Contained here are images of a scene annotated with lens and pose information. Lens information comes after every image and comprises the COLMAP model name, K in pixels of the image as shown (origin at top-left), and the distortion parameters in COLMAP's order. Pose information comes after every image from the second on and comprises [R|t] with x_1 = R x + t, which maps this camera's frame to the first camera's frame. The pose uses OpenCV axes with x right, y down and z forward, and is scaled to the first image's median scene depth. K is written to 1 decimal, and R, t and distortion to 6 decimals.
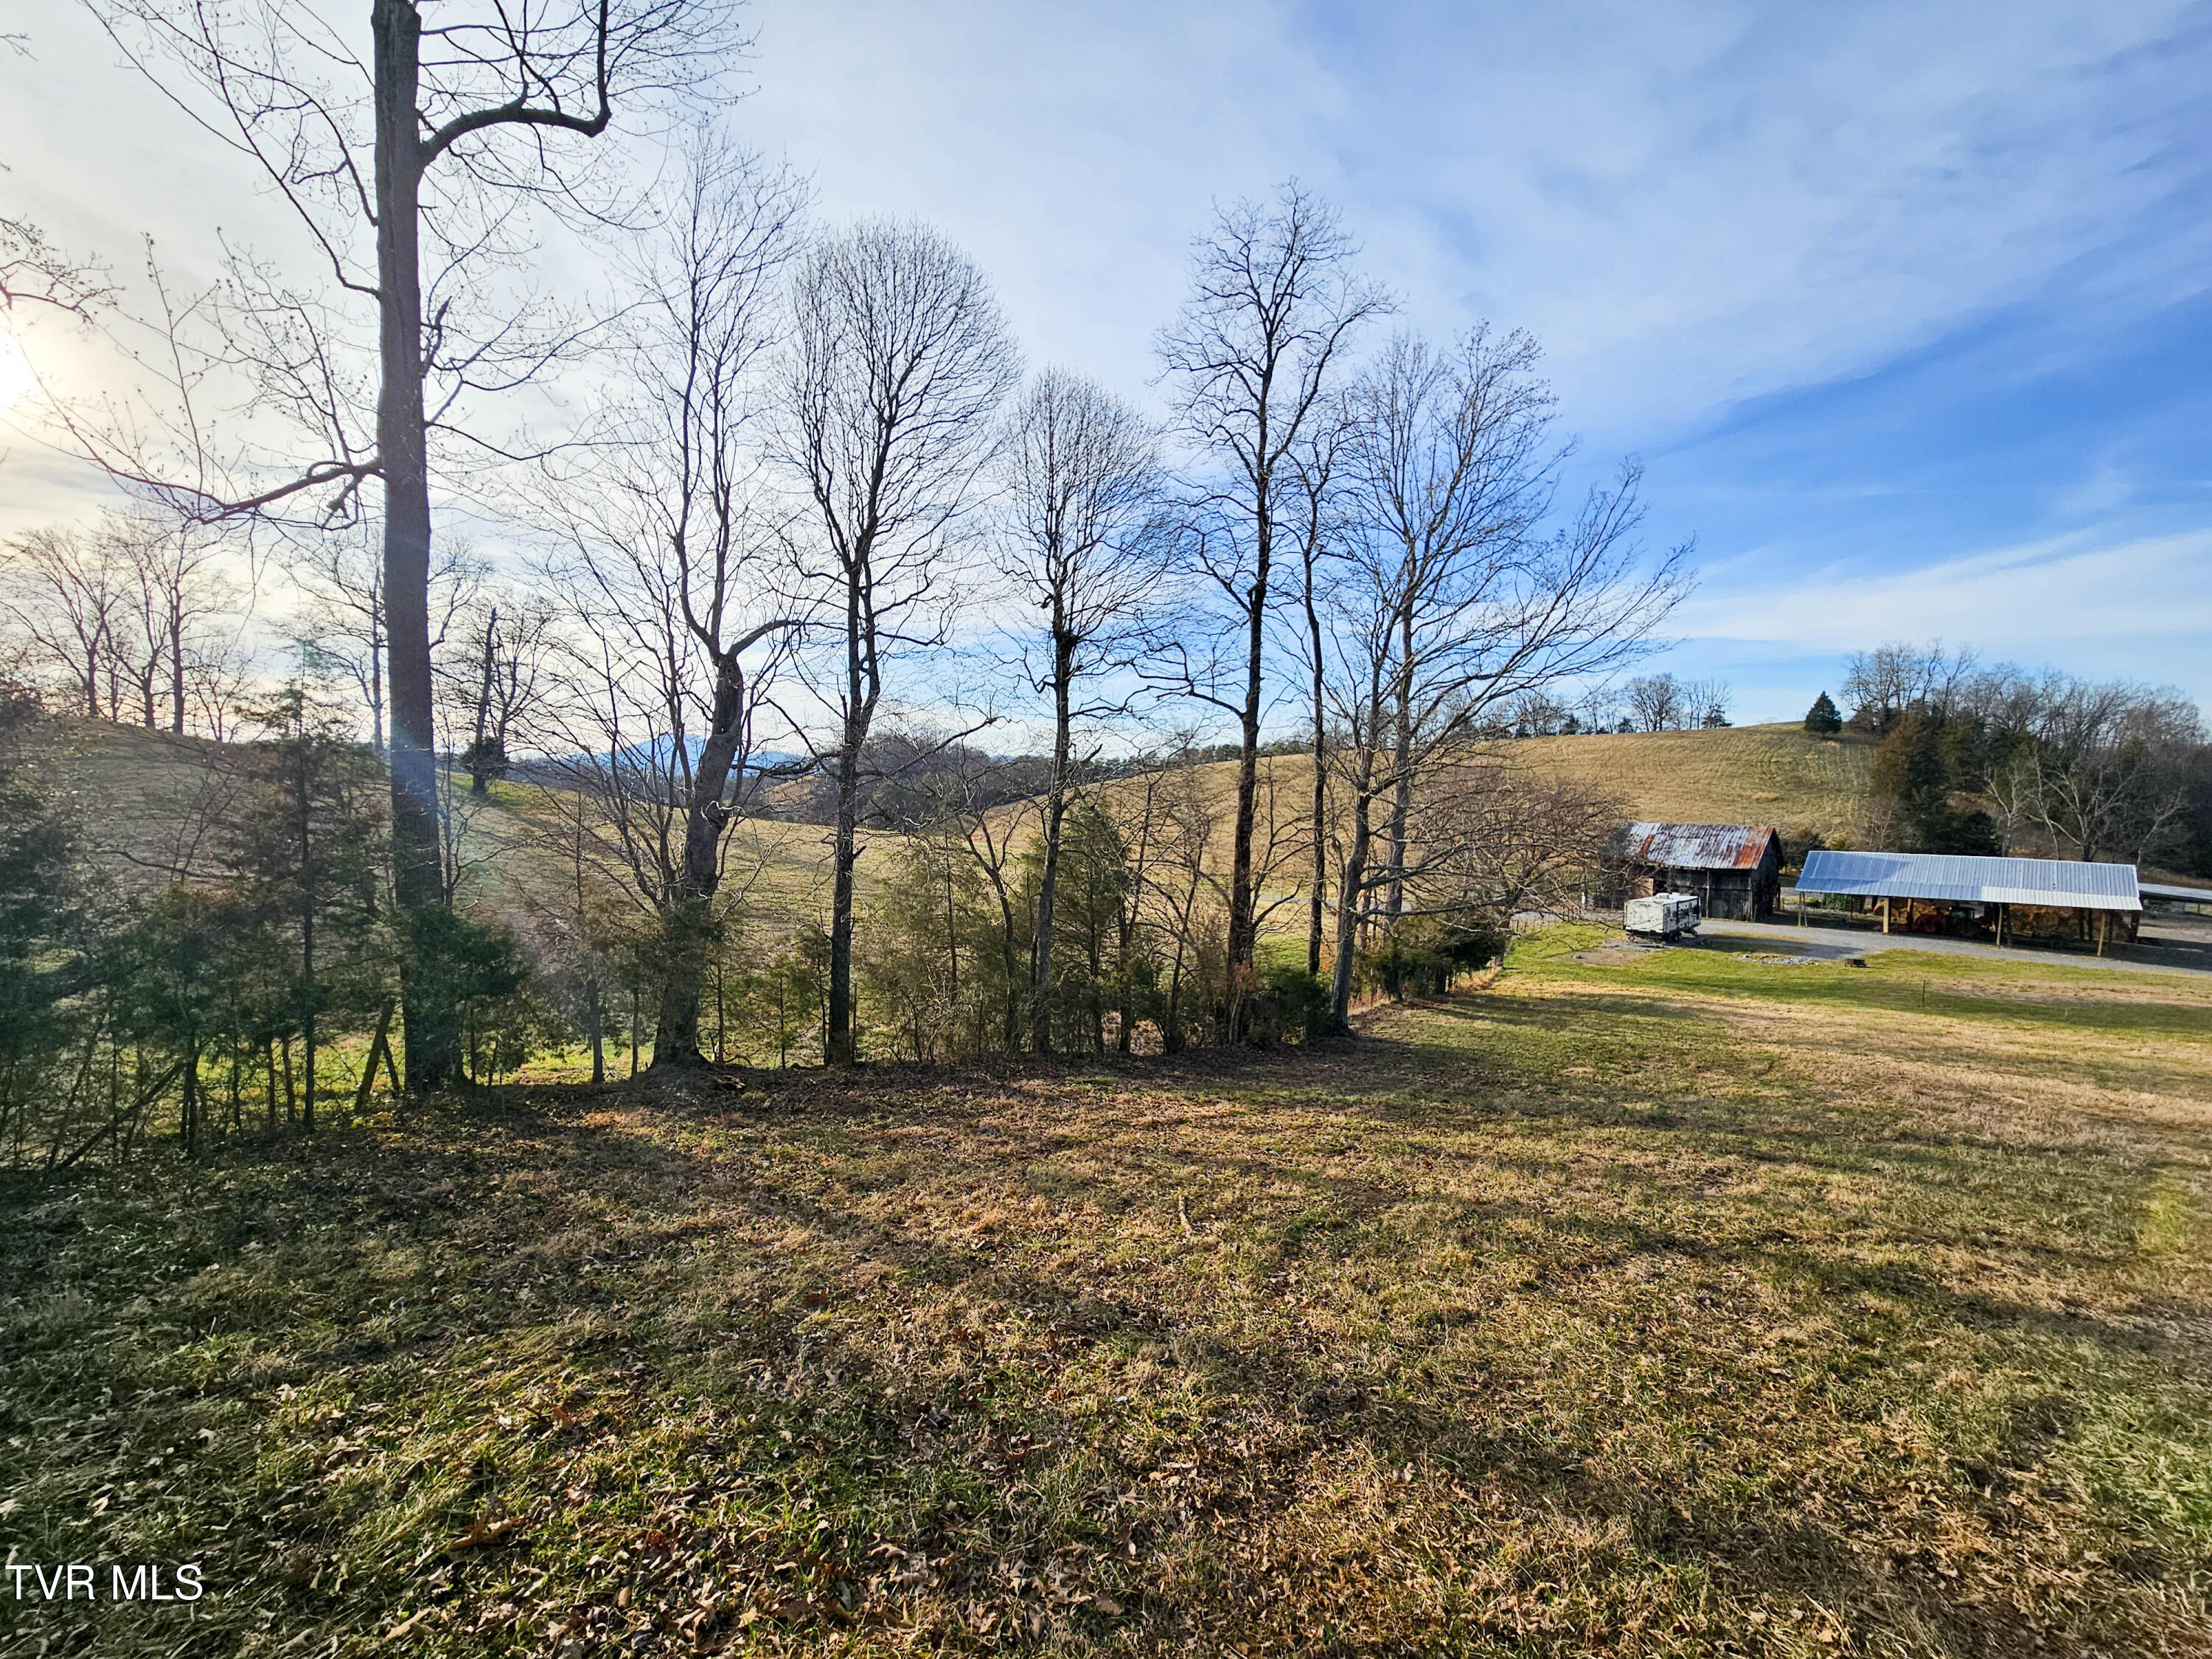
lens RADIAL K [[874.7, 0, 1095.5], [0, 874.7, 808.2], [0, 0, 1]] dist [-0.031300, 0.003956]
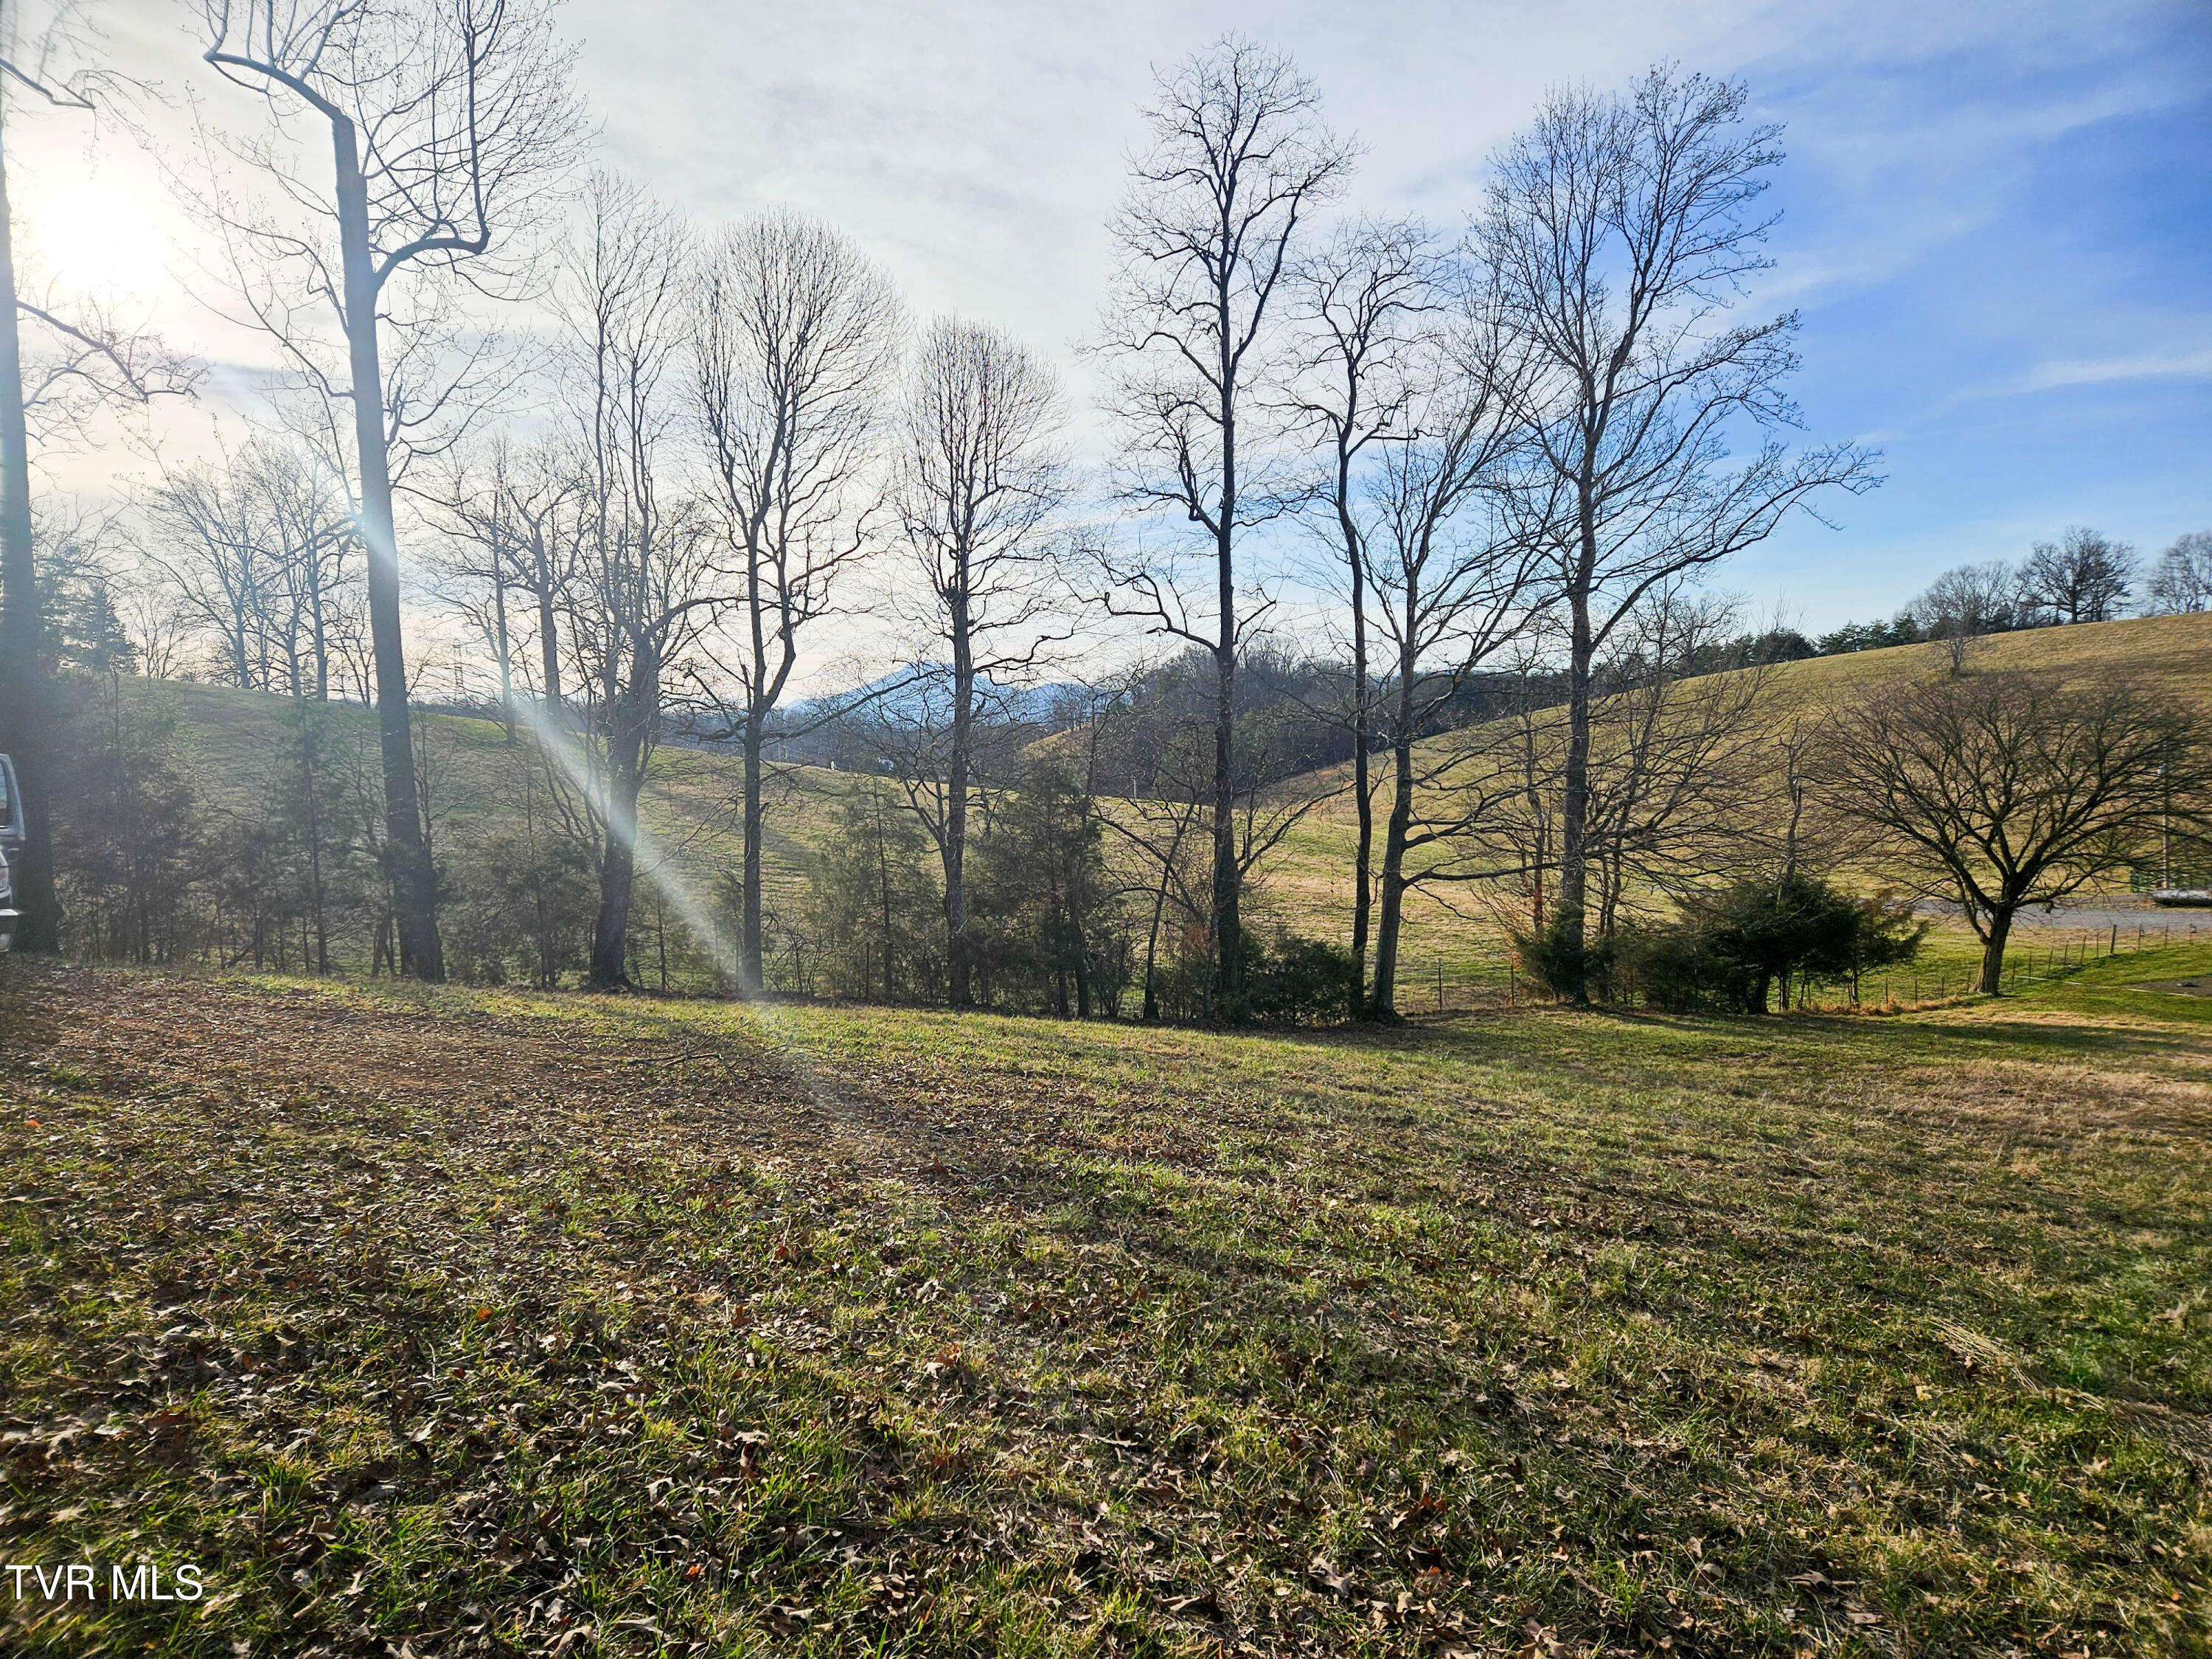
lens RADIAL K [[1415.9, 0, 1117.3], [0, 1415.9, 807.5], [0, 0, 1]] dist [0.053708, -0.057711]
pose [[0.945012, -0.017591, -0.326561, 0.384985], [0.028539, 0.999179, 0.028763, 0.007057], [0.325787, -0.036501, 0.944738, -0.291520]]
